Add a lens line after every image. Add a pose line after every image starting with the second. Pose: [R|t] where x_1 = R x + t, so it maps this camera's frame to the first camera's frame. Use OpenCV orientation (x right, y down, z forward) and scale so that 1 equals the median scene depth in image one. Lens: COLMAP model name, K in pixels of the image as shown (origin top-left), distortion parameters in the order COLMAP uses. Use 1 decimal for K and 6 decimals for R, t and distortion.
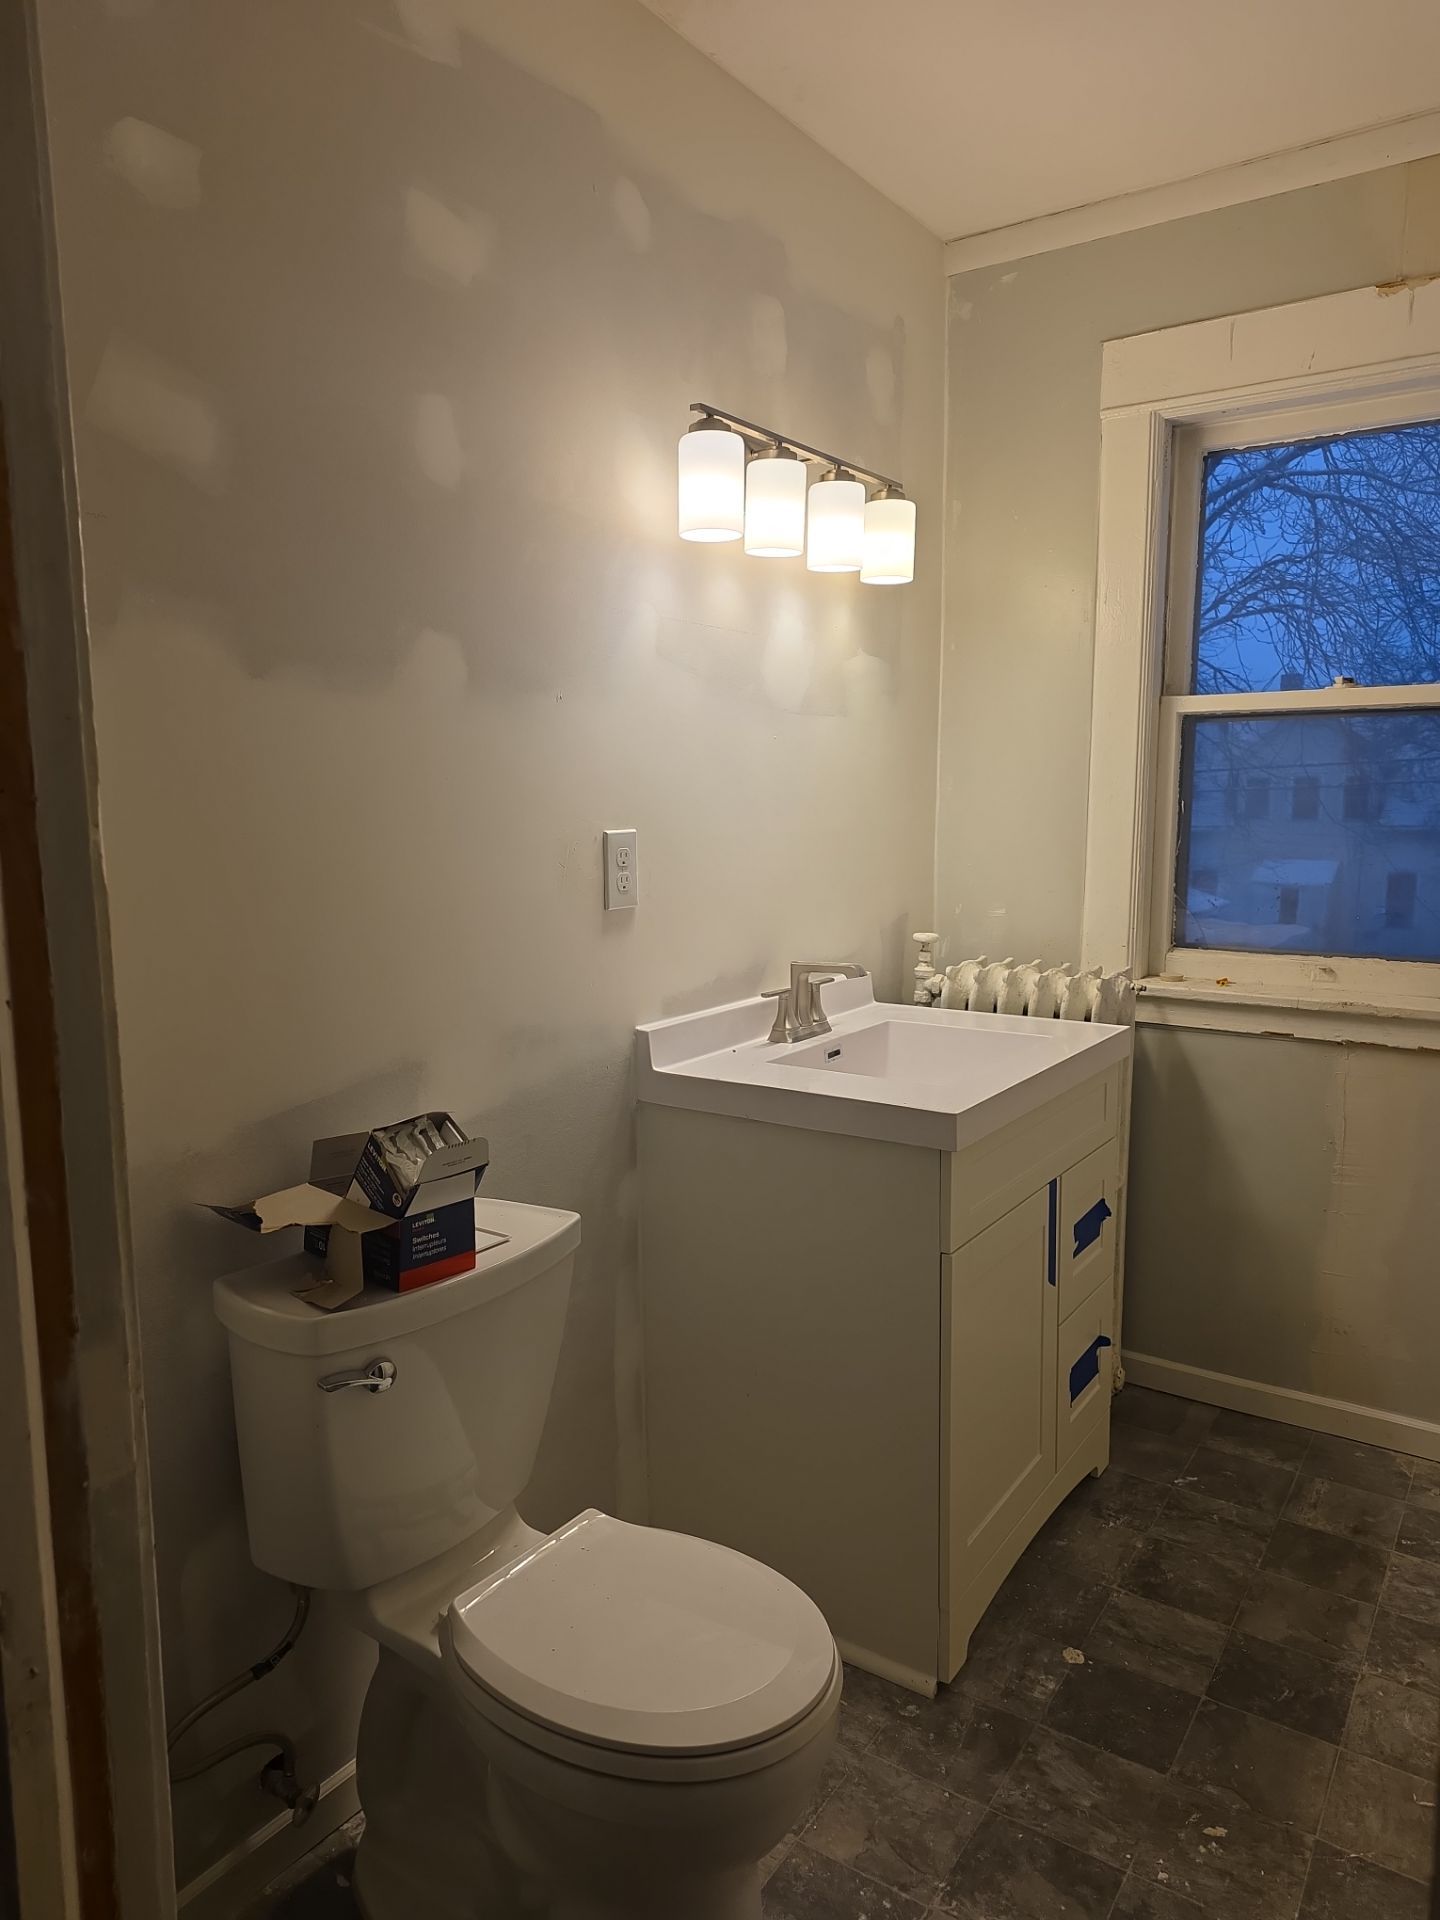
lens RADIAL K [[1320.6, 0, 720.0], [0, 1320.6, 960.0], [0, 0, 1]] dist [0.036962, -0.038529]
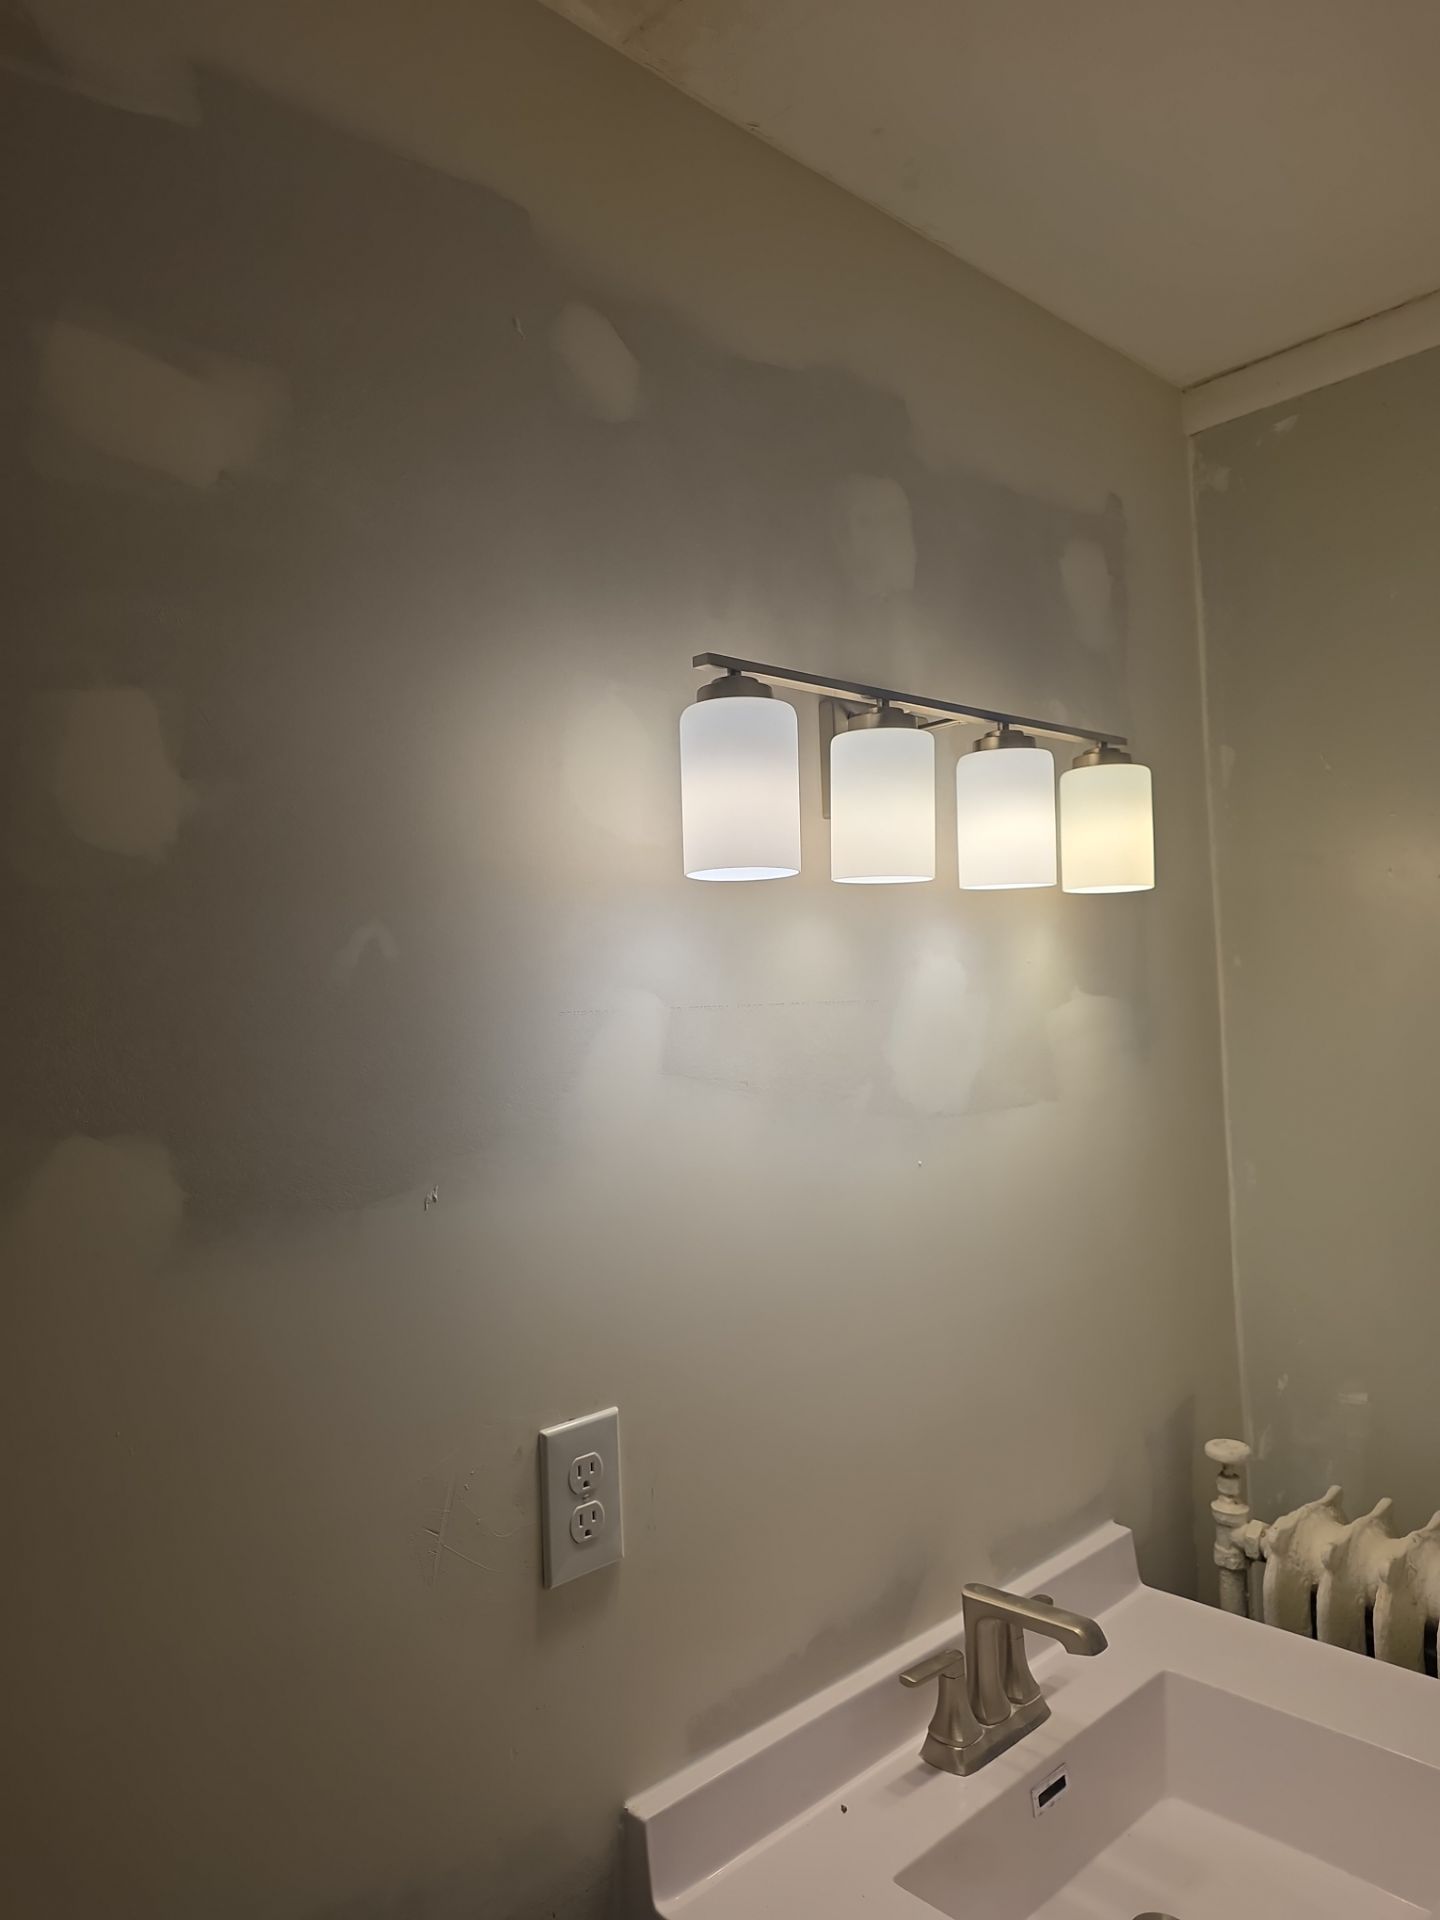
lens RADIAL K [[1363.1, 0, 726.0], [0, 1363.1, 857.1], [0, 0, 1]] dist [0.033793, -0.004299]
pose [[0.979285, -0.033317, -0.199727, 0.086949], [-0.011657, 0.975459, -0.219874, -0.176258], [0.202151, 0.217647, 0.954864, 0.396587]]
